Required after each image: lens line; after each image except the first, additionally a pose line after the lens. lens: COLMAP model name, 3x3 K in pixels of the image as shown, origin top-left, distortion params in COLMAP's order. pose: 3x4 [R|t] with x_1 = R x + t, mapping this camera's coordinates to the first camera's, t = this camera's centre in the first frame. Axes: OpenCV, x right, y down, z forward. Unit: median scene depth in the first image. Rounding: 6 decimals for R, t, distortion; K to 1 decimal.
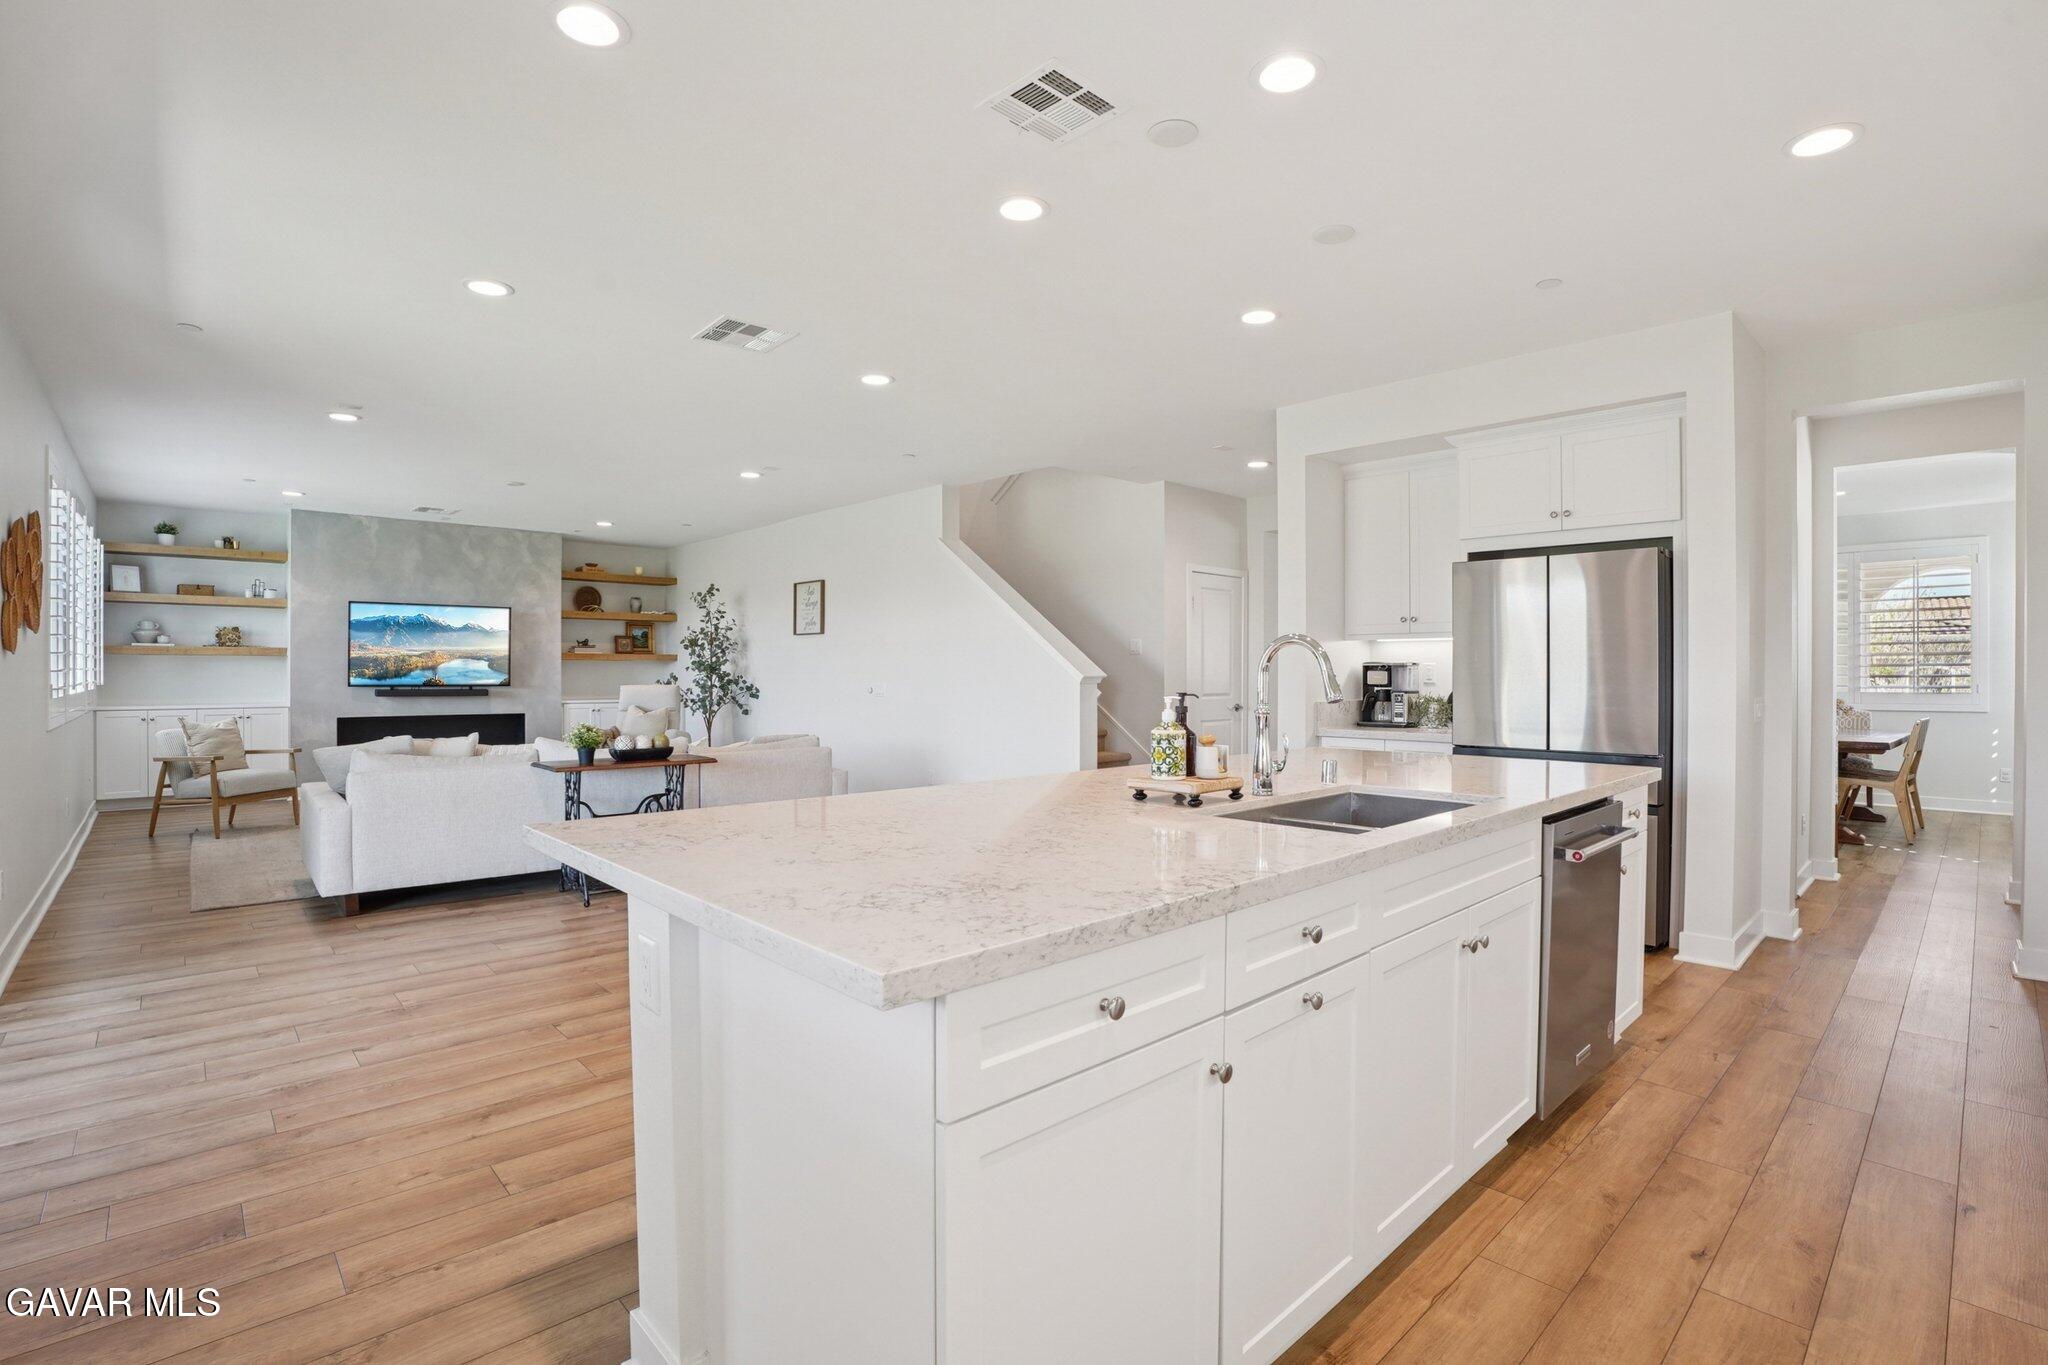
lens RADIAL K [[979.8, 0, 1015.3], [0, 979.8, 673.4], [0, 0, 1]] dist [-0.035916, 0.008509]
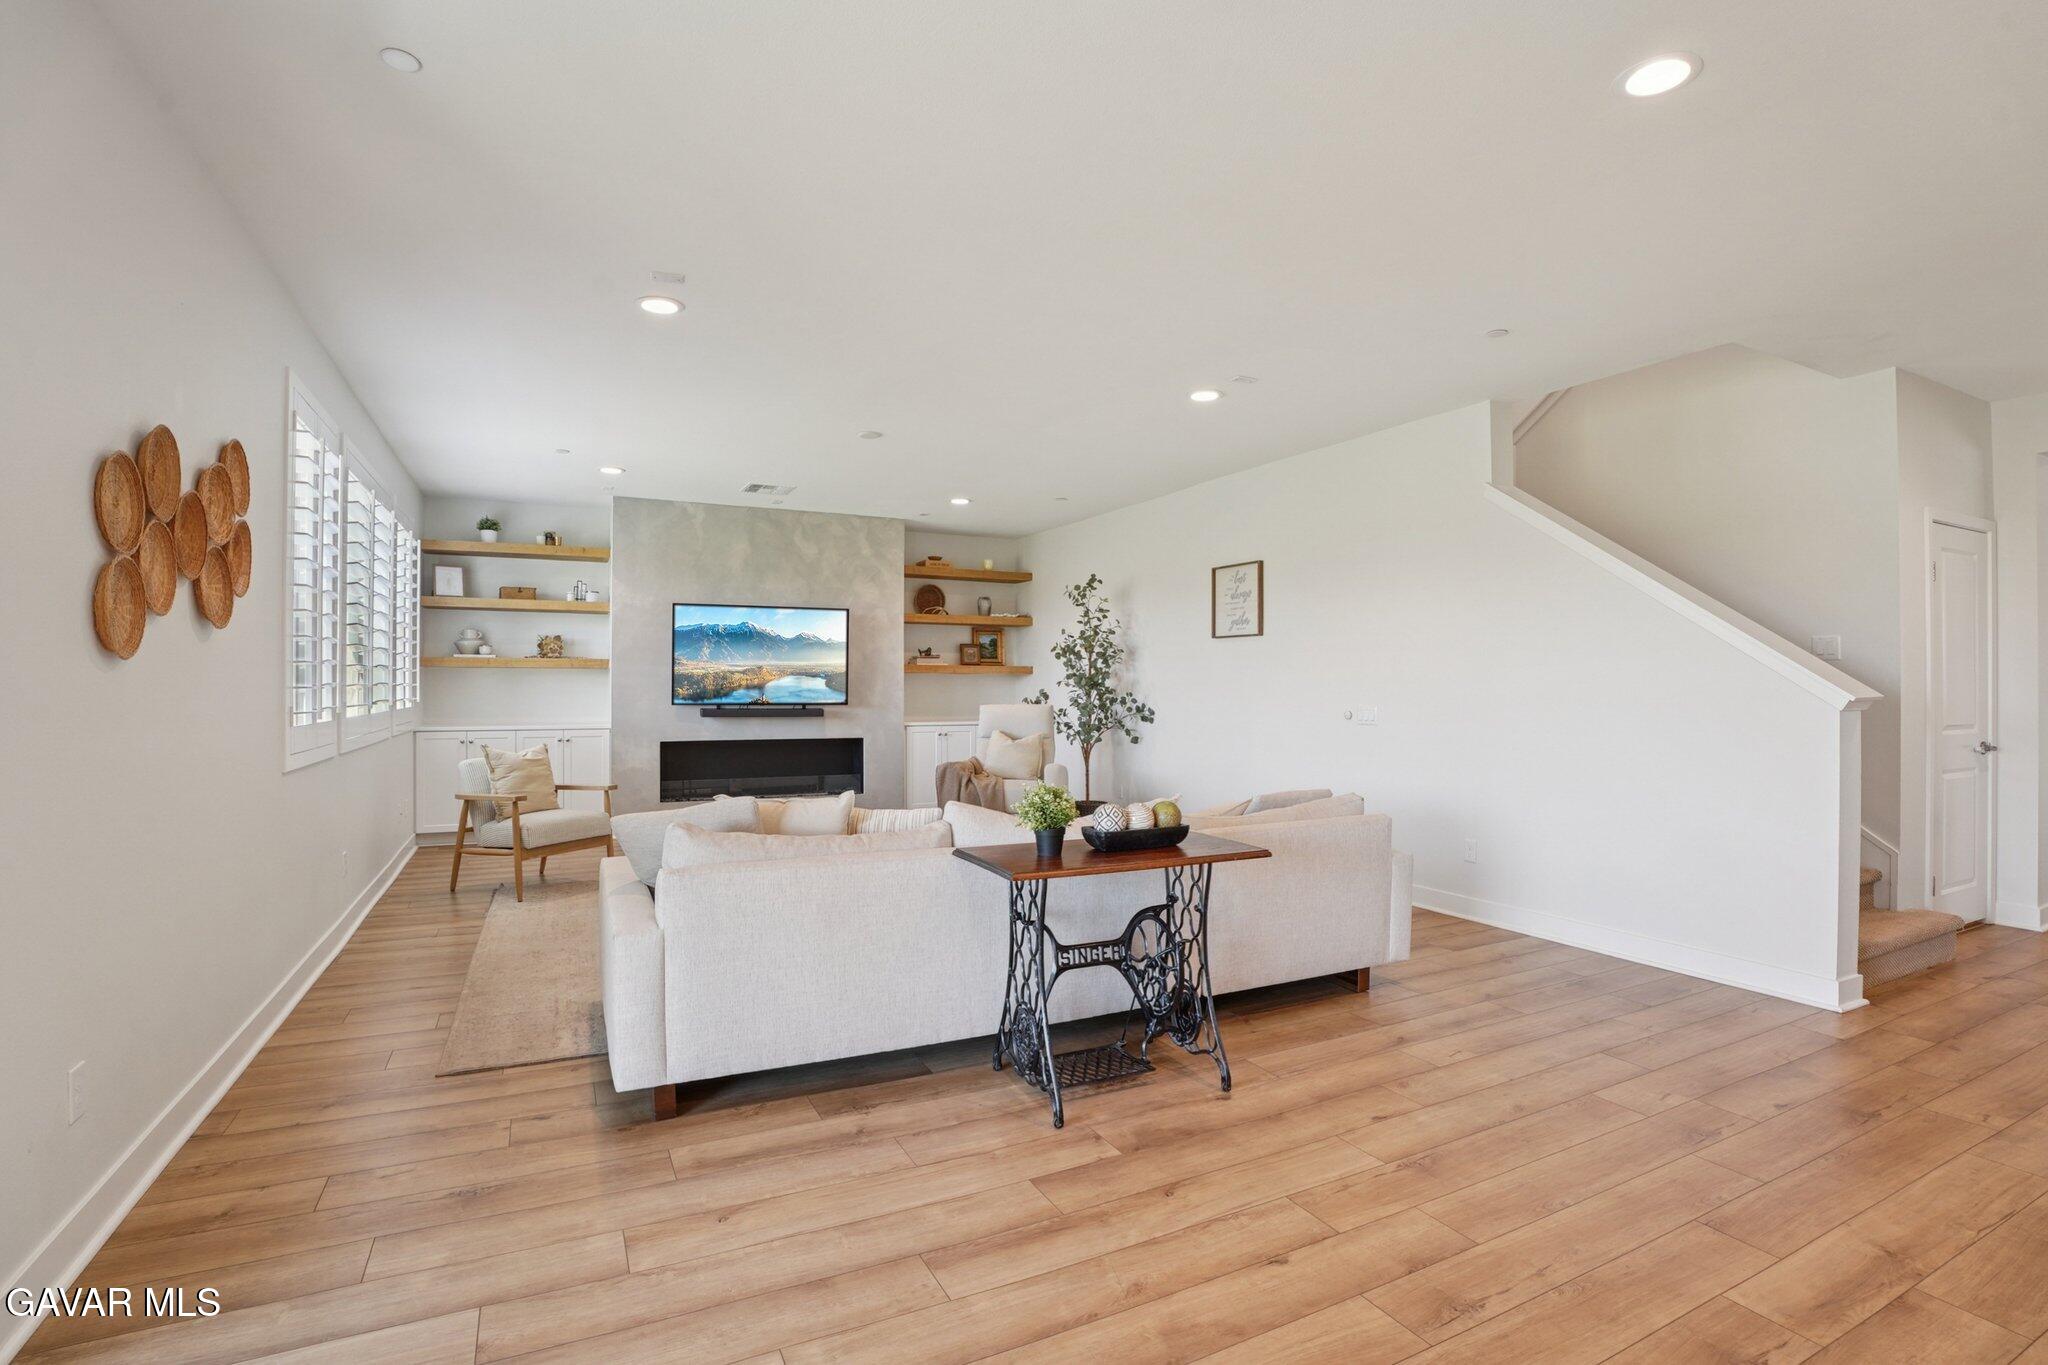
lens RADIAL K [[979.8, 0, 1033.7], [0, 979.8, 686.1], [0, 0, 1]] dist [-0.035916, 0.008509]
pose [[0.967388, 0.000633, -0.253299, -0.175294], [-0.001353, 0.999996, -0.002669, -0.000907], [0.253297, 0.002925, 0.967384, 0.263679]]
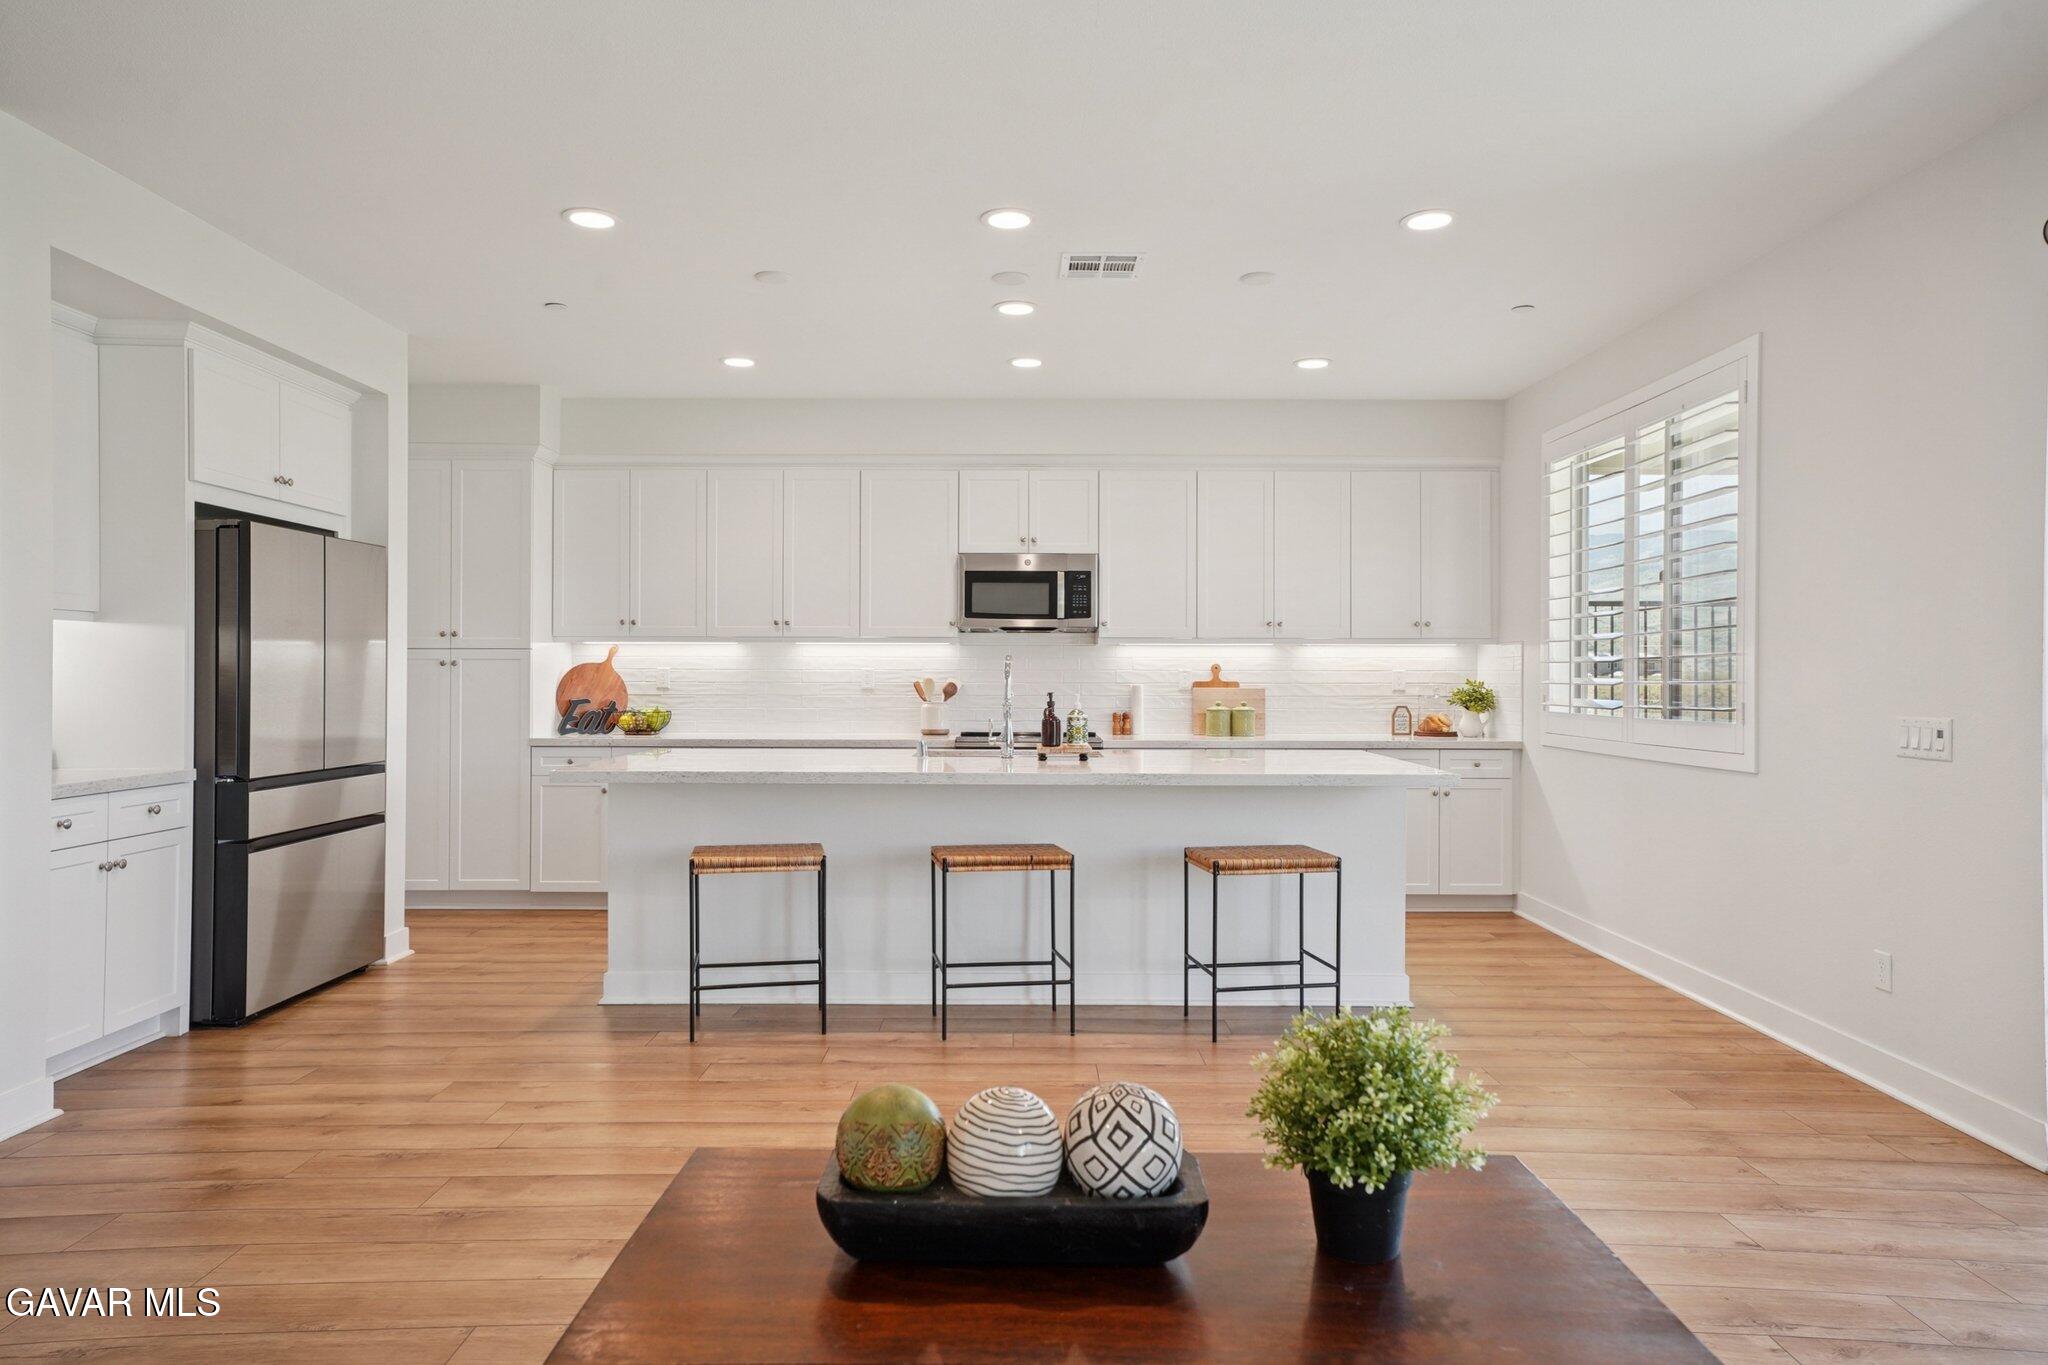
lens RADIAL K [[1312.0, 0, 1015.4], [0, 1312.0, 680.6], [0, 0, 1]] dist [0.030570, 0.007659]
pose [[-0.745870, -0.004378, 0.666078, -0.318984], [-0.003316, 0.999990, 0.002860, -0.000965], [-0.666084, -0.000076, -0.745877, 0.707968]]
